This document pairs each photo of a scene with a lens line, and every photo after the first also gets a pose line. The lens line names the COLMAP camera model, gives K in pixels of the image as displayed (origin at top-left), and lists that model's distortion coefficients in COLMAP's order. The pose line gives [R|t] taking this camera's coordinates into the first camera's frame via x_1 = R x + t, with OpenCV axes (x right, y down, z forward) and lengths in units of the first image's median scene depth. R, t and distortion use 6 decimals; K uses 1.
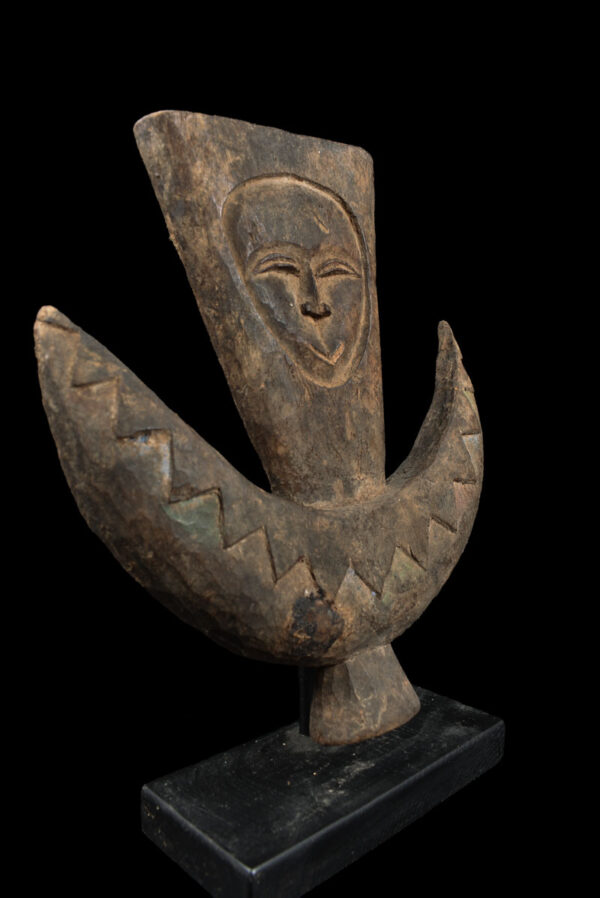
lens RADIAL K [[695.7, 0, 297.6], [0, 695.7, 449.4], [0, 0, 1]] dist [-0.108712, 0.019697]
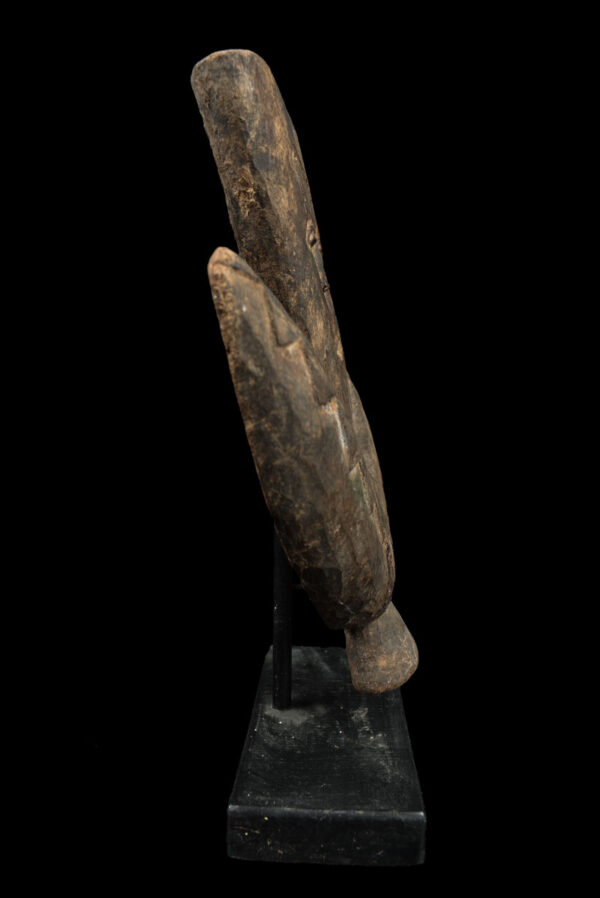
lens RADIAL K [[695.7, 0, 295.8], [0, 695.7, 450.1], [0, 0, 1]] dist [-0.108712, 0.019697]
pose [[0.722075, -0.063756, 0.688871, -0.791335], [0.061872, 0.997706, 0.027485, 0.013933], [-0.689043, 0.022776, 0.724363, 0.306802]]
